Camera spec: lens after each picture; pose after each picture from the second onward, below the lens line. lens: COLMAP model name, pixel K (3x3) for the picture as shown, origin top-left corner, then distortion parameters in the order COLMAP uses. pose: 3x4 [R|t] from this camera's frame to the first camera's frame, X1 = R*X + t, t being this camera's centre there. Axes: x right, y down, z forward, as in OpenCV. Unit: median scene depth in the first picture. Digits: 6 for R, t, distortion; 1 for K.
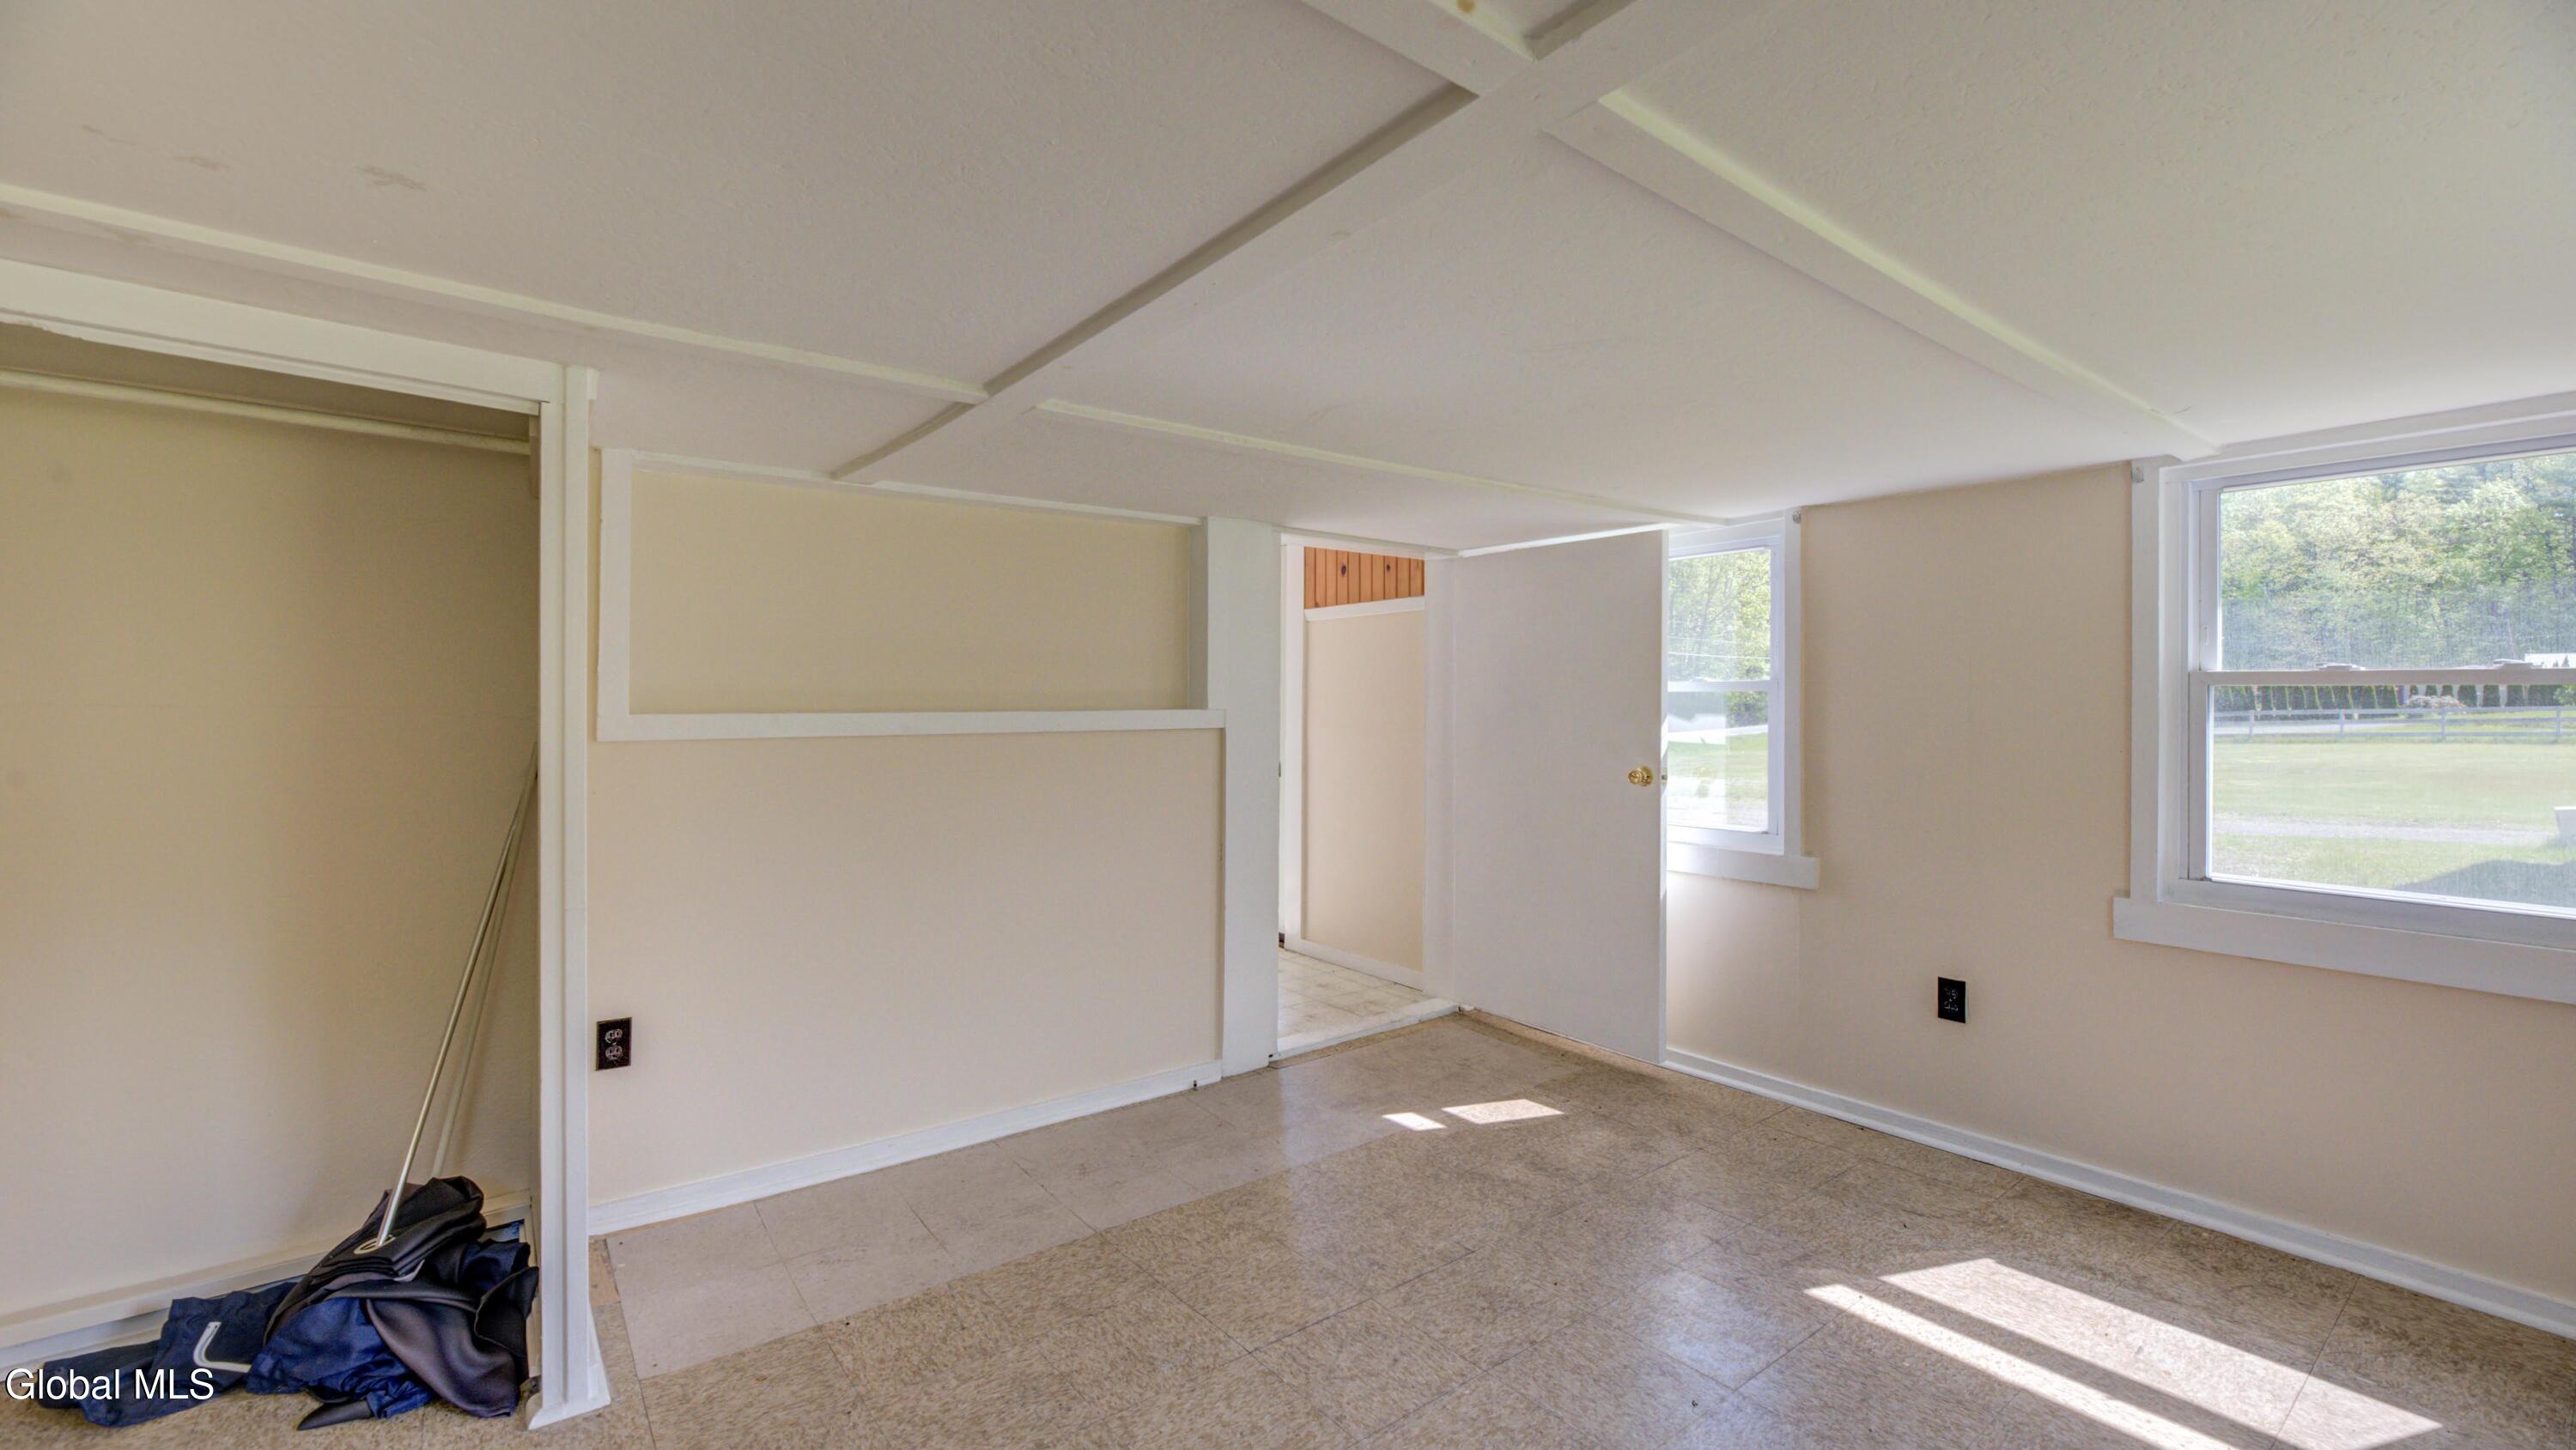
lens RADIAL K [[1045.6, 0, 1281.0], [0, 1045.6, 704.0], [0, 0, 1]] dist [-0.002984, -0.000663]
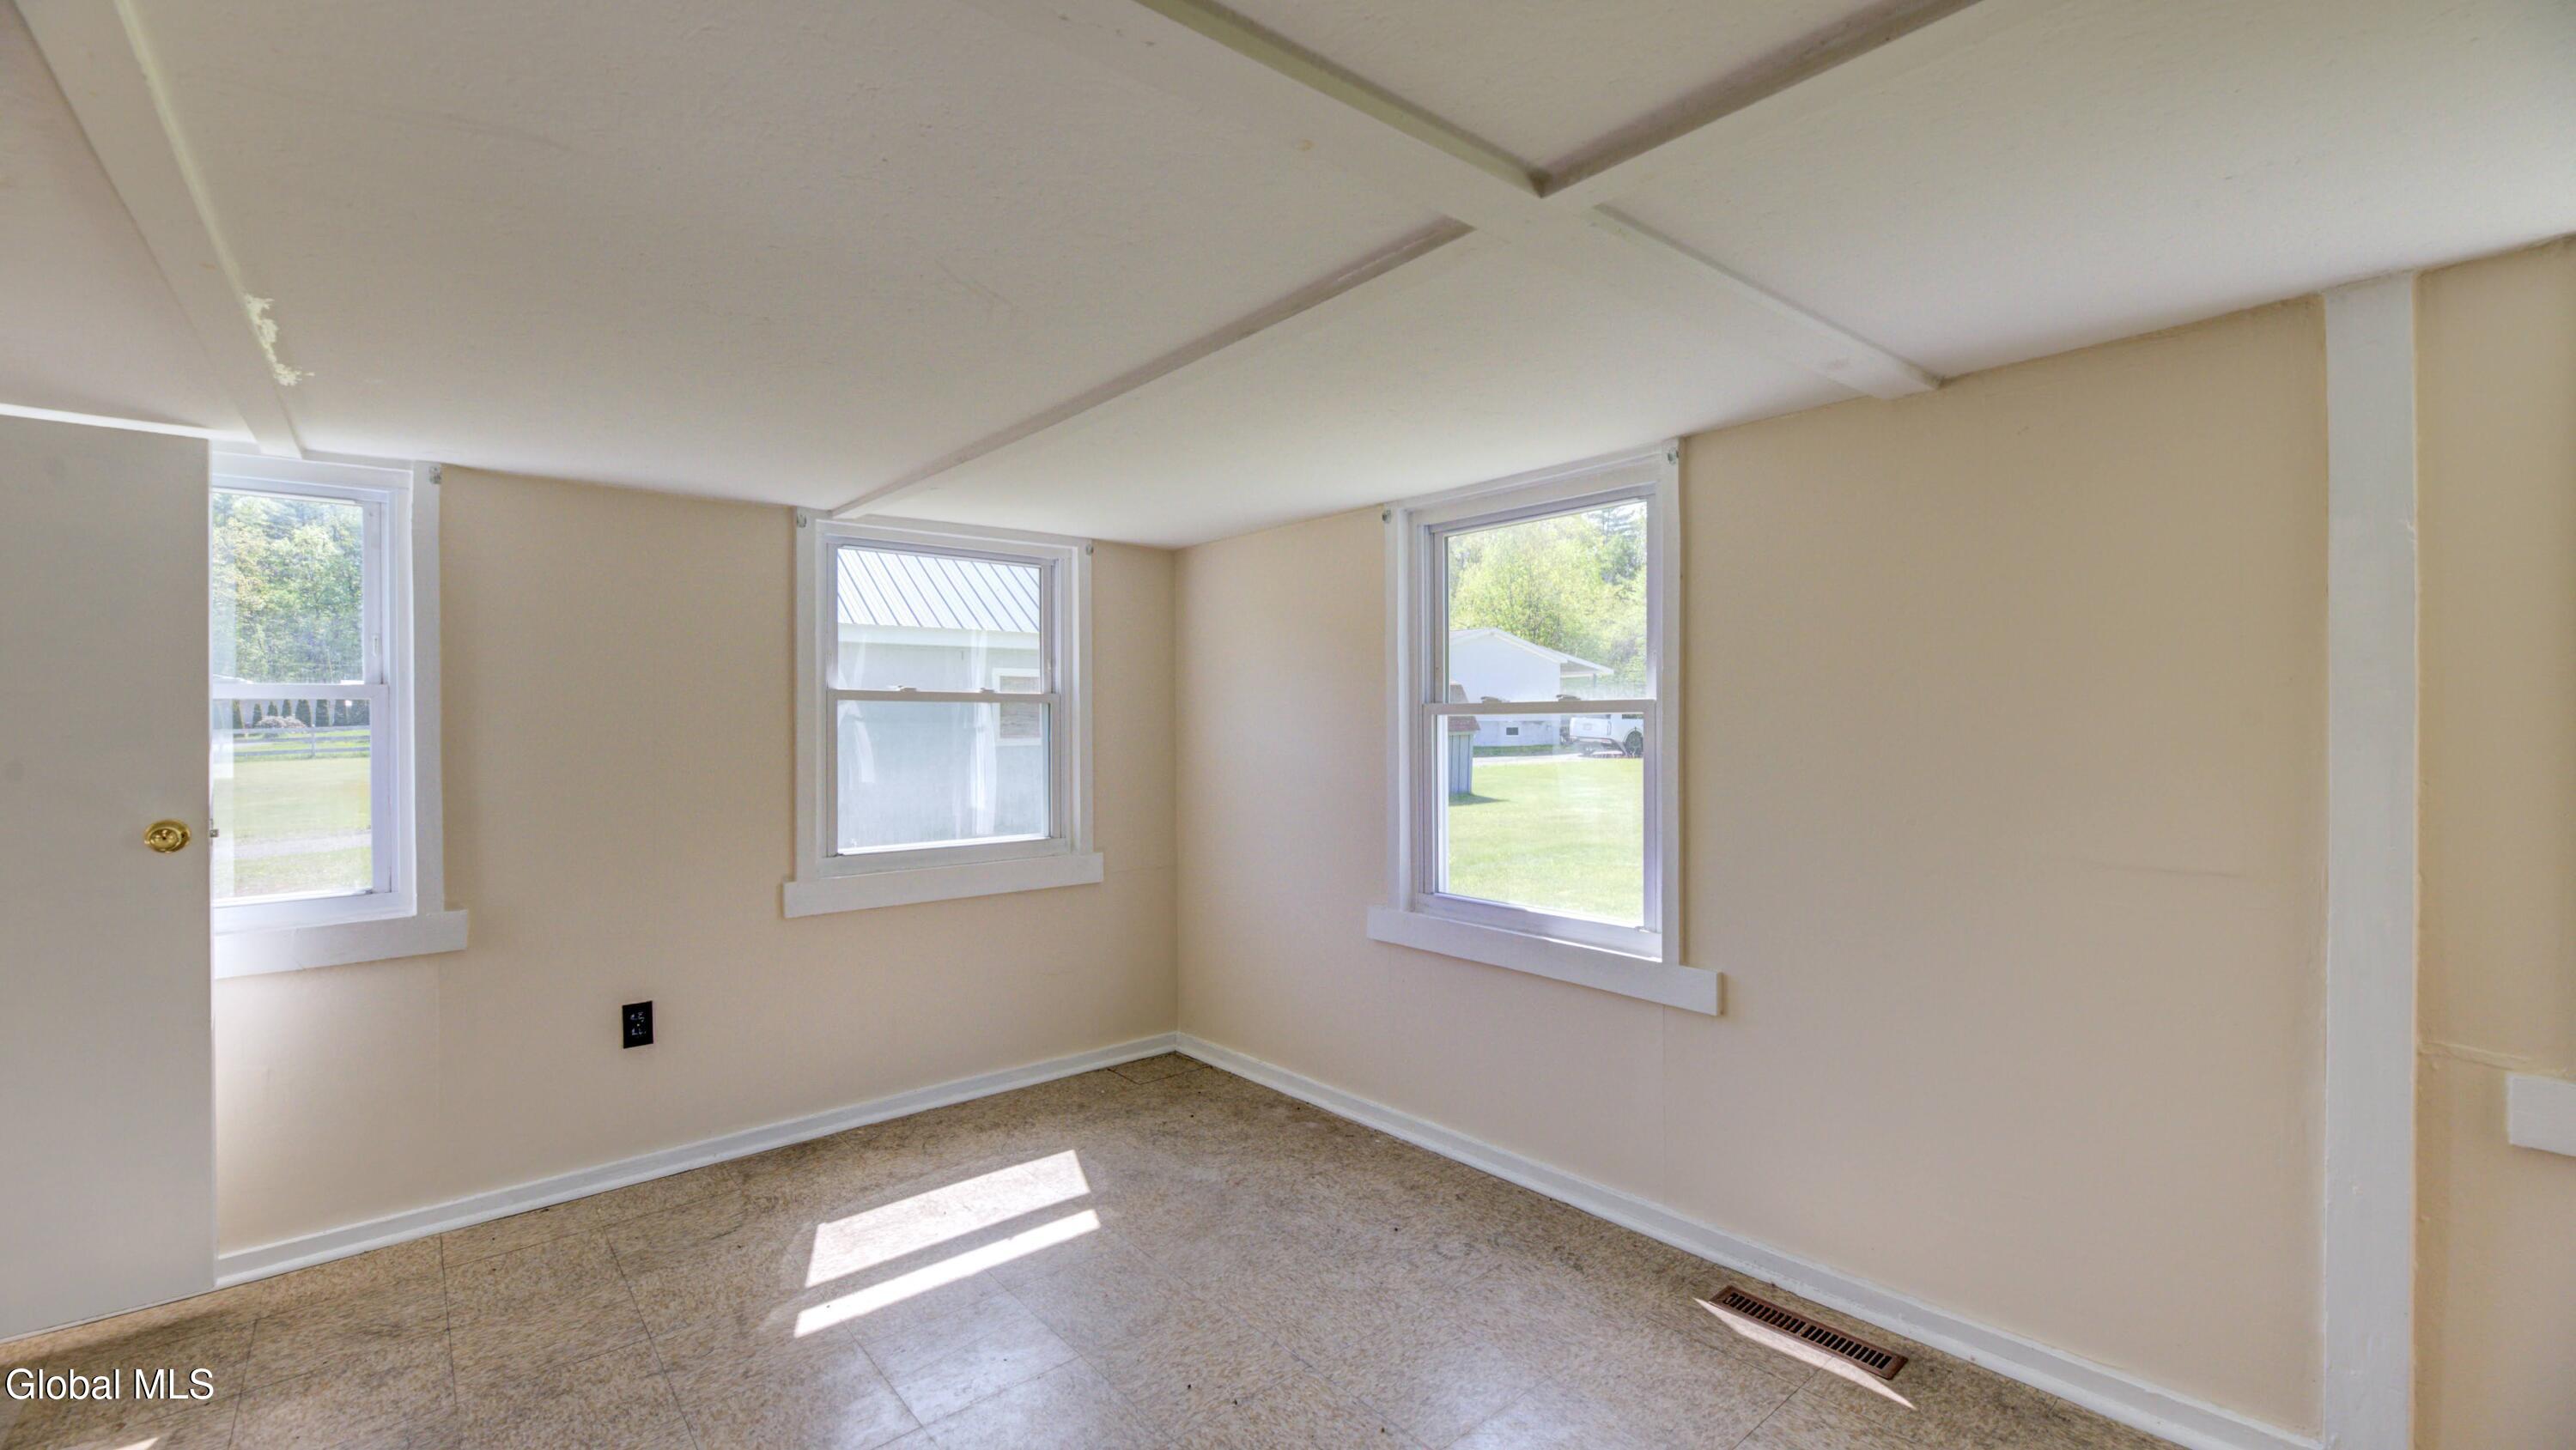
lens RADIAL K [[1045.6, 0, 1279.9], [0, 1045.6, 728.1], [0, 0, 1]] dist [-0.002984, -0.000663]
pose [[-0.039647, -0.009606, 0.999168, -0.361443], [0.006054, 0.999933, 0.009854, 0.005782], [-0.999195, 0.006439, -0.039586, 0.479825]]
